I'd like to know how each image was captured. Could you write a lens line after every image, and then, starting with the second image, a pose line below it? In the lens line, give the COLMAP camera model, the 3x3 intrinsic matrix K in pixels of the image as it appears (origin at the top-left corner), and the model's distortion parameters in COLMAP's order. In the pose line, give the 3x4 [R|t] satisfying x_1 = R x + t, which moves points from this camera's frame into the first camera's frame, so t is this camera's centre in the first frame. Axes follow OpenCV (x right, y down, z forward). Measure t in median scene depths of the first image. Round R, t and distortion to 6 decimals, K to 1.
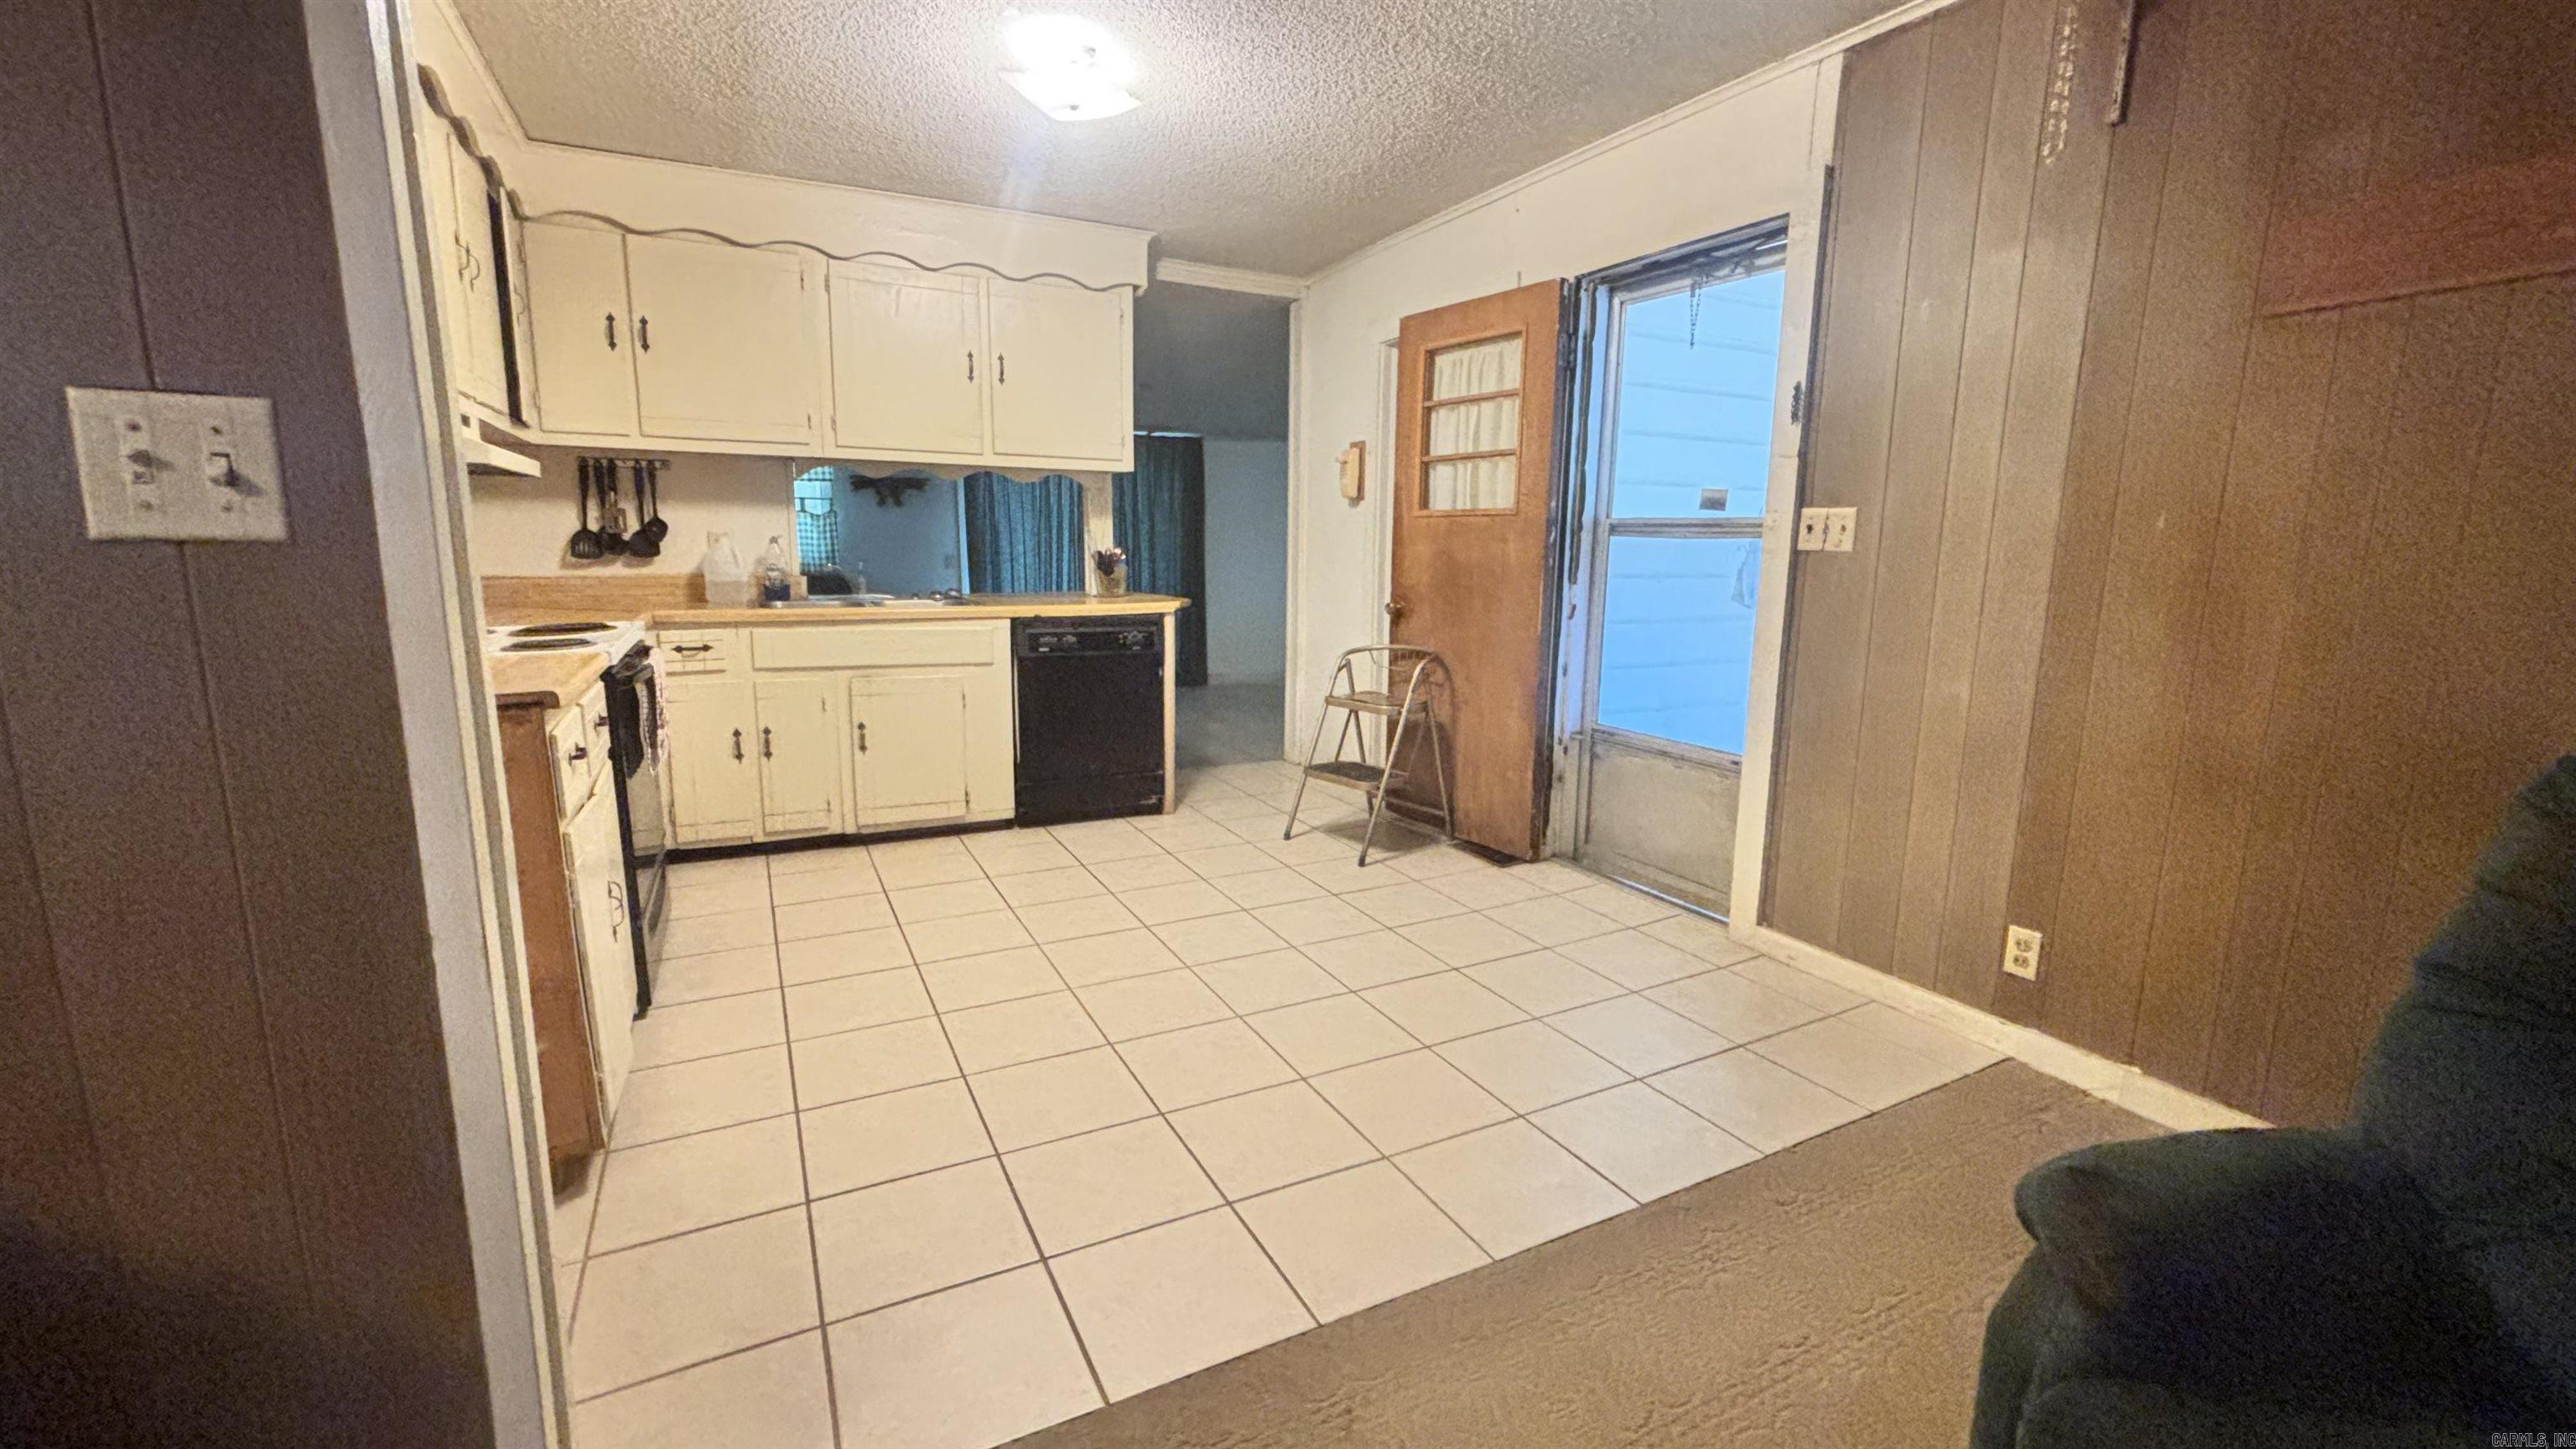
lens RADIAL K [[1038.6, 0, 1278.7], [0, 1038.6, 729.5], [0, 0, 1]] dist [0.002587, 0.000374]
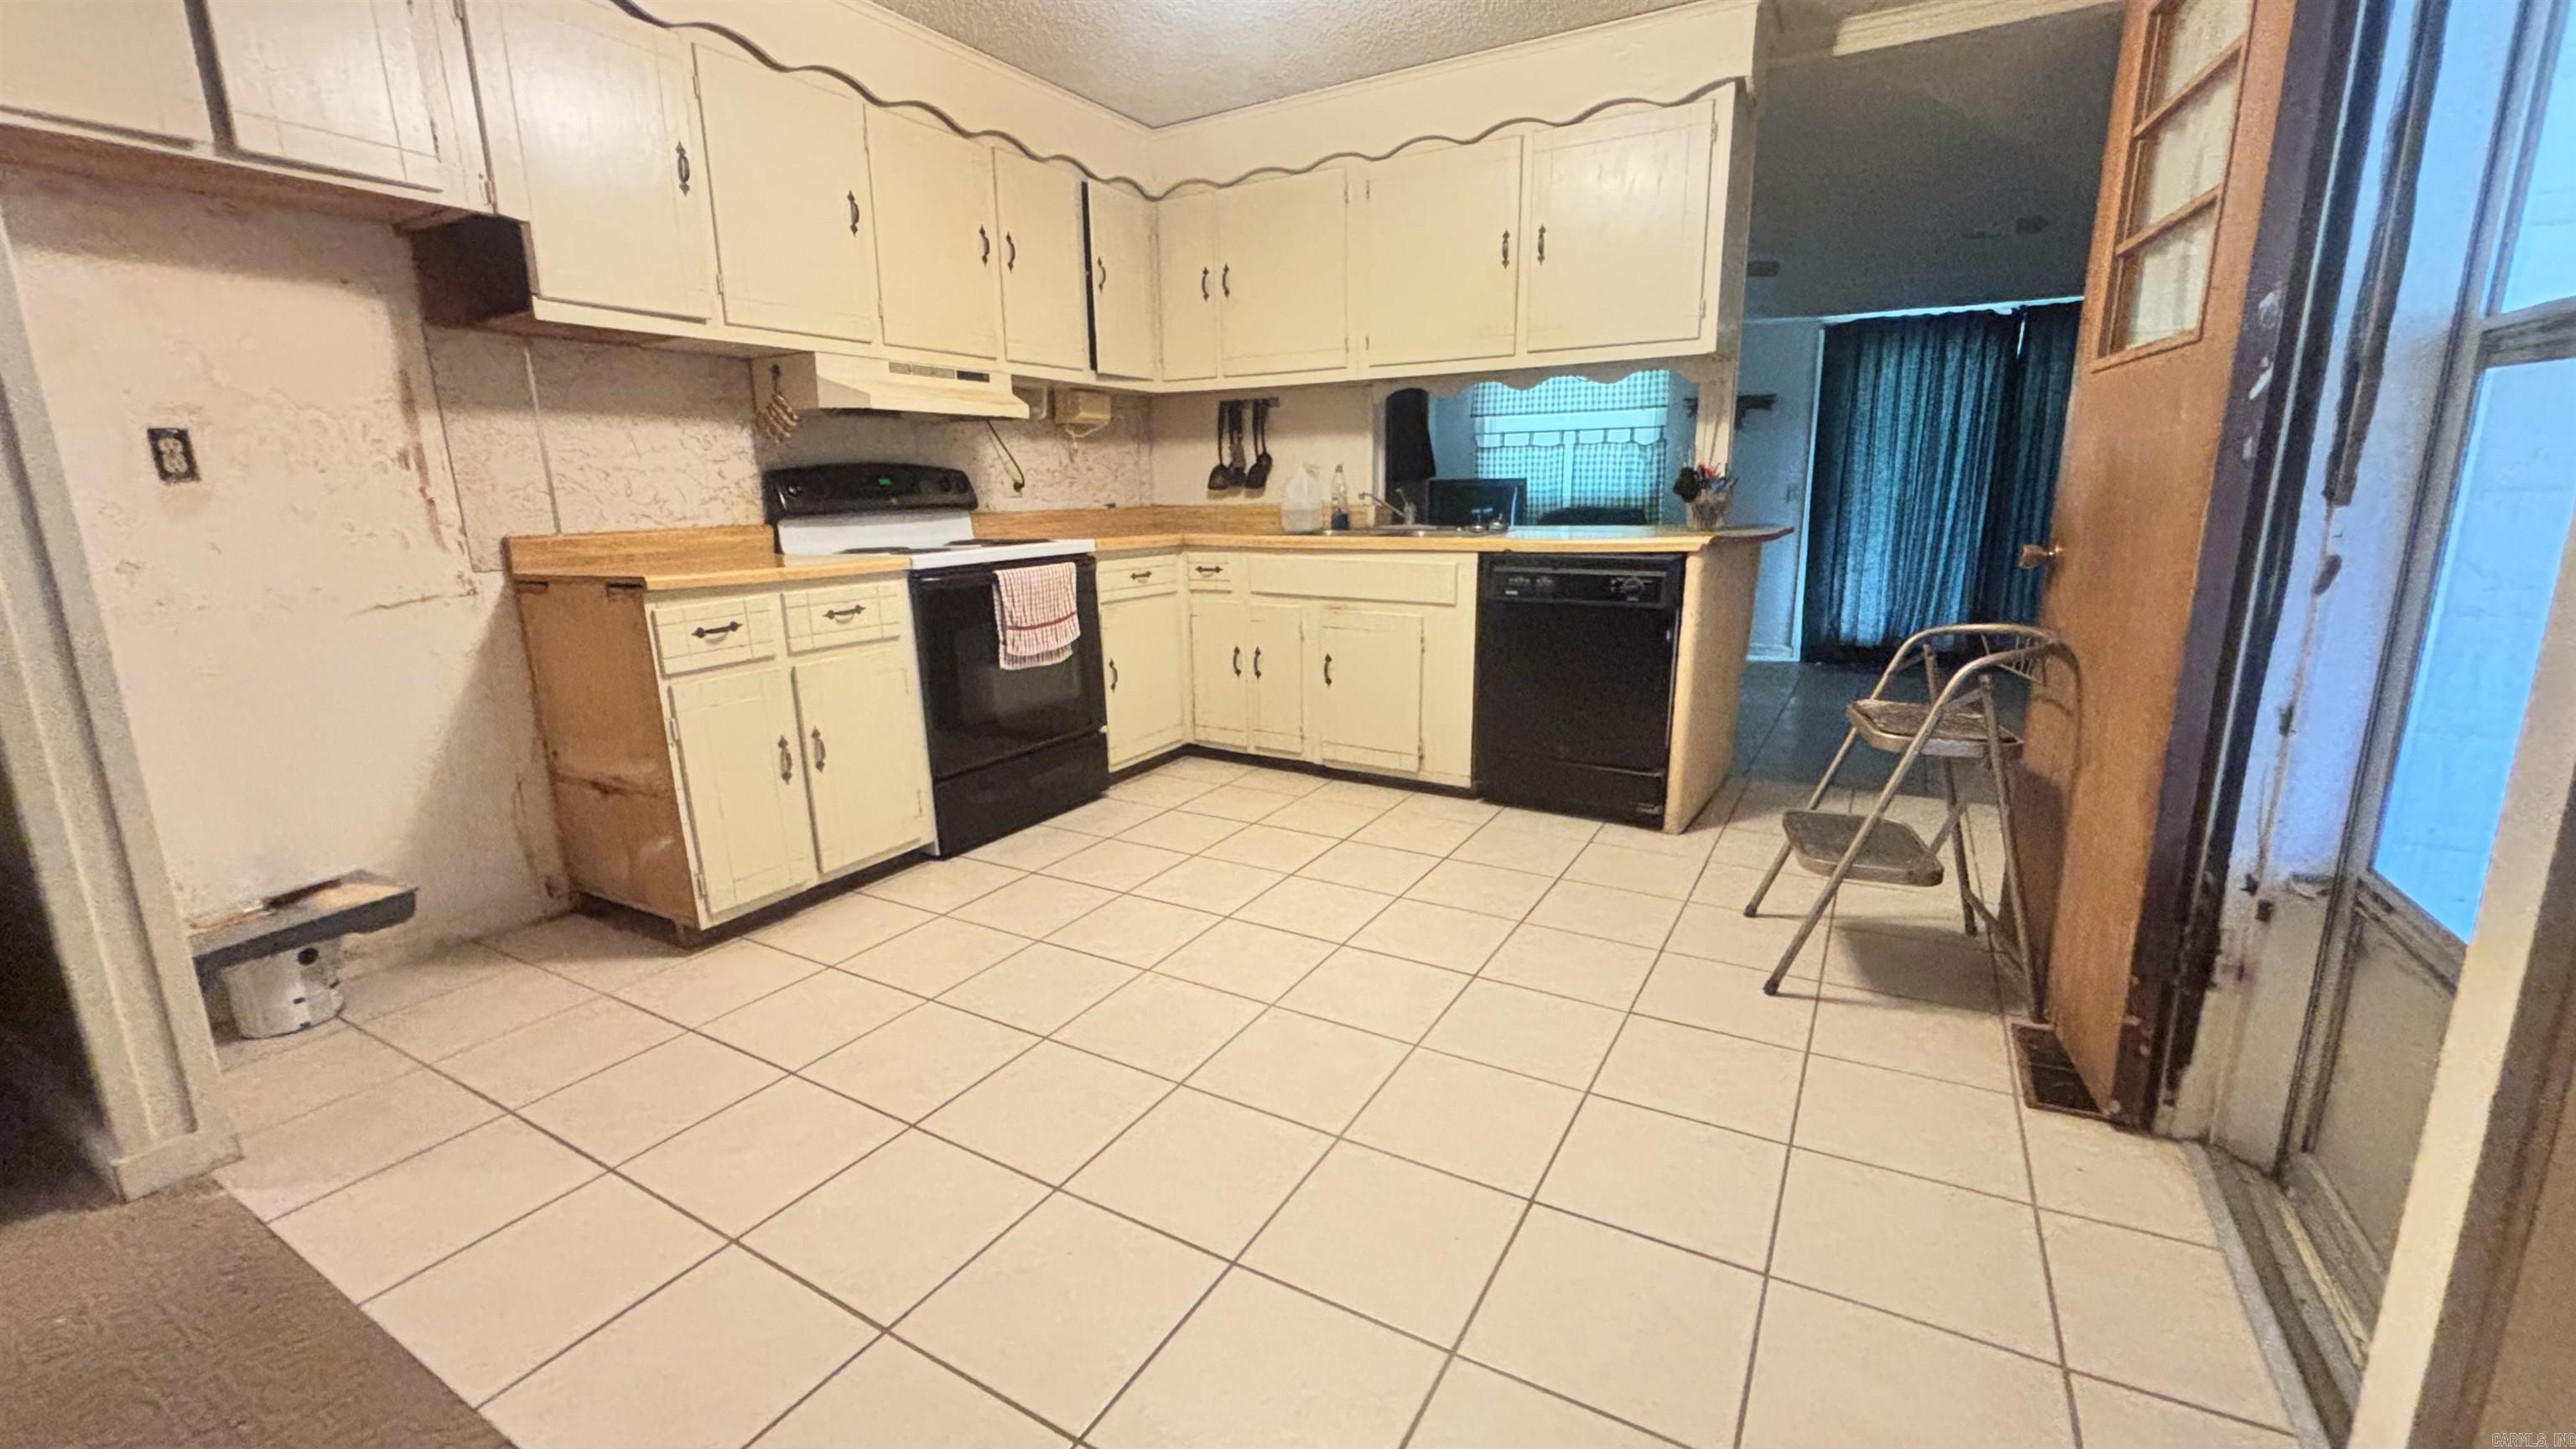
lens RADIAL K [[1038.6, 0, 1275.4], [0, 1038.6, 716.5], [0, 0, 1]] dist [0.002587, 0.000374]
pose [[0.529263, 0.161966, -0.832855, 0.382092], [-0.127030, 0.985673, 0.110959, -0.049895], [0.838894, 0.047071, 0.542255, 0.422602]]
